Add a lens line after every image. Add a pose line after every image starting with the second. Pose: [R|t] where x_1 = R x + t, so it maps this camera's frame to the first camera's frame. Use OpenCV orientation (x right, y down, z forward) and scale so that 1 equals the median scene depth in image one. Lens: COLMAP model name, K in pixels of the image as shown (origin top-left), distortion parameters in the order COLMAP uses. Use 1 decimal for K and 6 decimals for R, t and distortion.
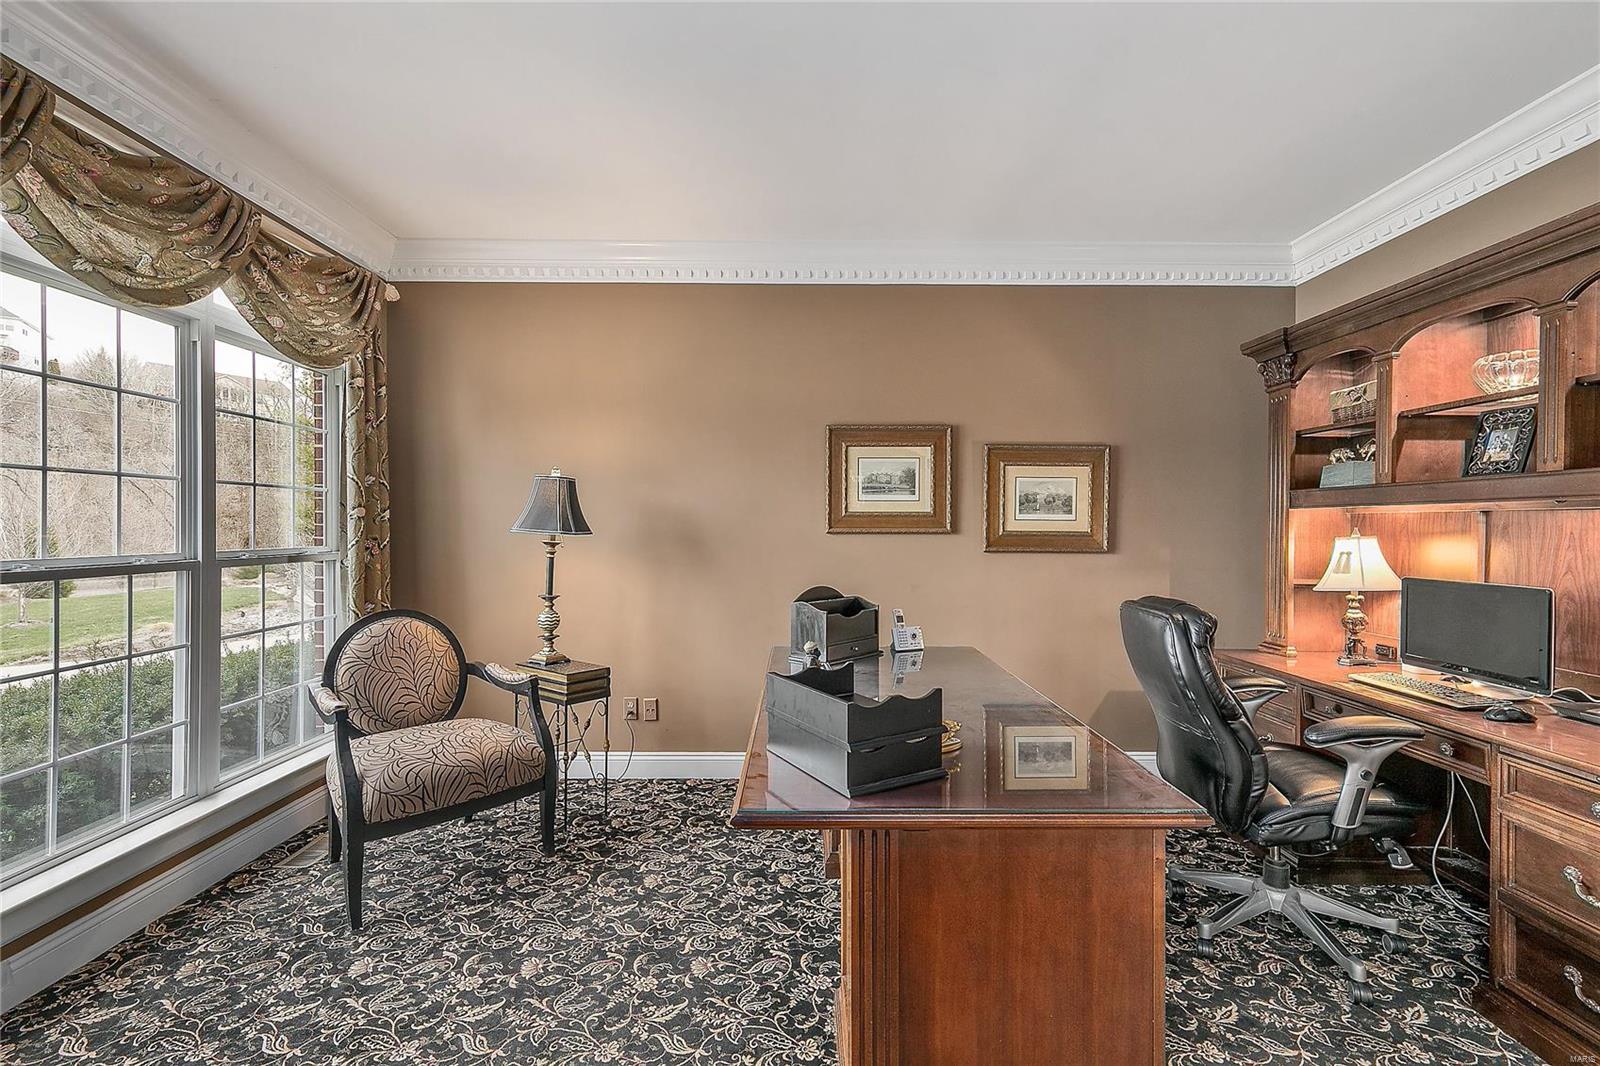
lens RADIAL K [[724.3, 0, 804.6], [0, 724.3, 531.2], [0, 0, 1]] dist [0.005886, 0.001136]
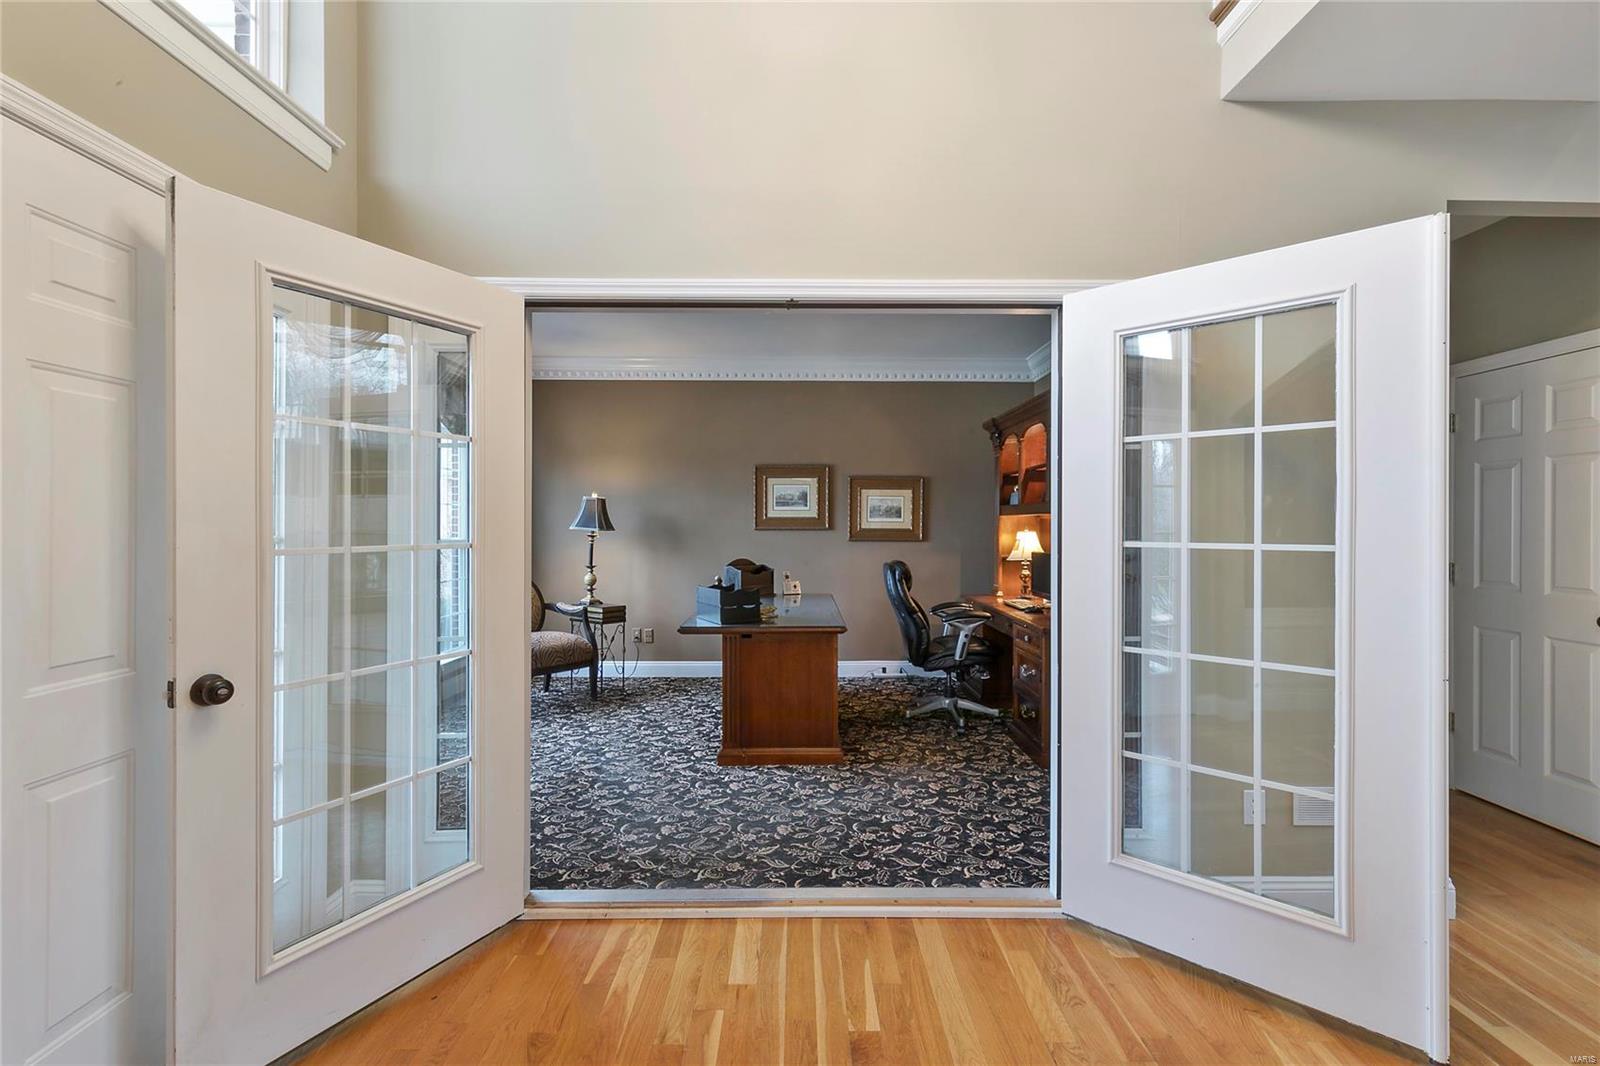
lens RADIAL K [[724.3, 0, 796.9], [0, 724.3, 530.1], [0, 0, 1]] dist [0.005886, 0.001136]
pose [[0.999977, -0.000466, -0.006700, 0.142205], [0.000462, 1.000000, -0.000707, 0.004578], [0.006700, 0.000704, 0.999977, -0.676071]]
